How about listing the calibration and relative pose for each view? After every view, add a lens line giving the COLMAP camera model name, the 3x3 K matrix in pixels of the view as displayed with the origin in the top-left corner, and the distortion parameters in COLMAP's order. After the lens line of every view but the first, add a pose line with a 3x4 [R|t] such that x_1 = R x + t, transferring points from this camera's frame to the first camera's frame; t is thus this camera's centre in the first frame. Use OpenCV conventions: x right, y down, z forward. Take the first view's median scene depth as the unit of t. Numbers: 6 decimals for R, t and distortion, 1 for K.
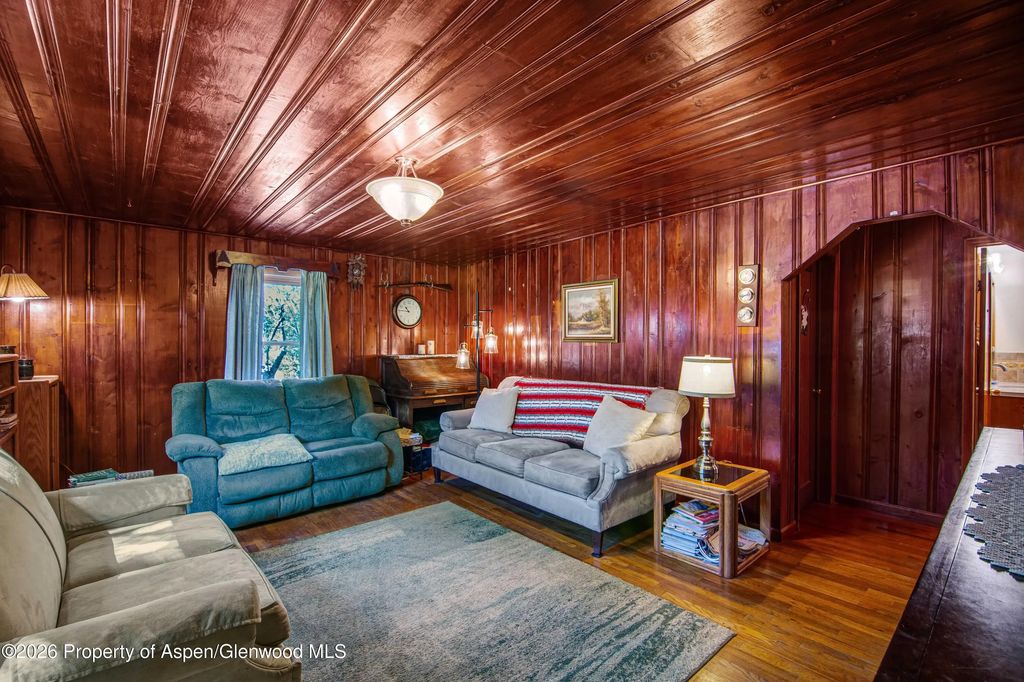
lens RADIAL K [[457.9, 0, 518.4], [0, 457.9, 342.9], [0, 0, 1]] dist [-0.007732, -0.005370]
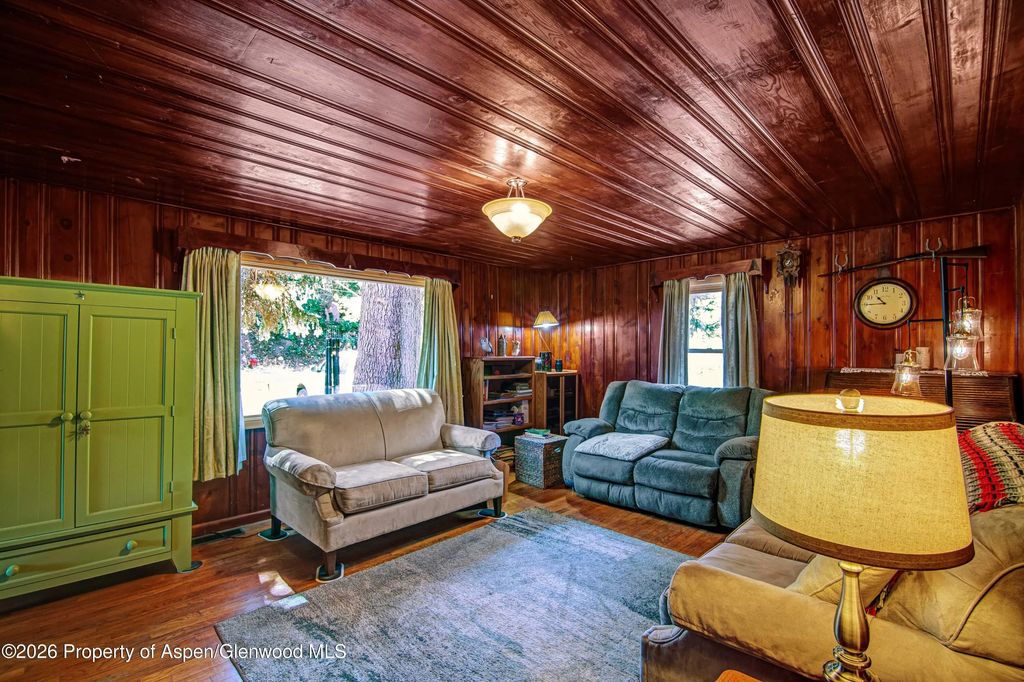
lens RADIAL K [[457.9, 0, 518.0], [0, 457.9, 345.0], [0, 0, 1]] dist [-0.007732, -0.005370]
pose [[0.073648, -0.008664, -0.997247, 0.595843], [0.002091, 0.999961, -0.008534, -0.005522], [0.997282, -0.001456, 0.073663, 0.663810]]
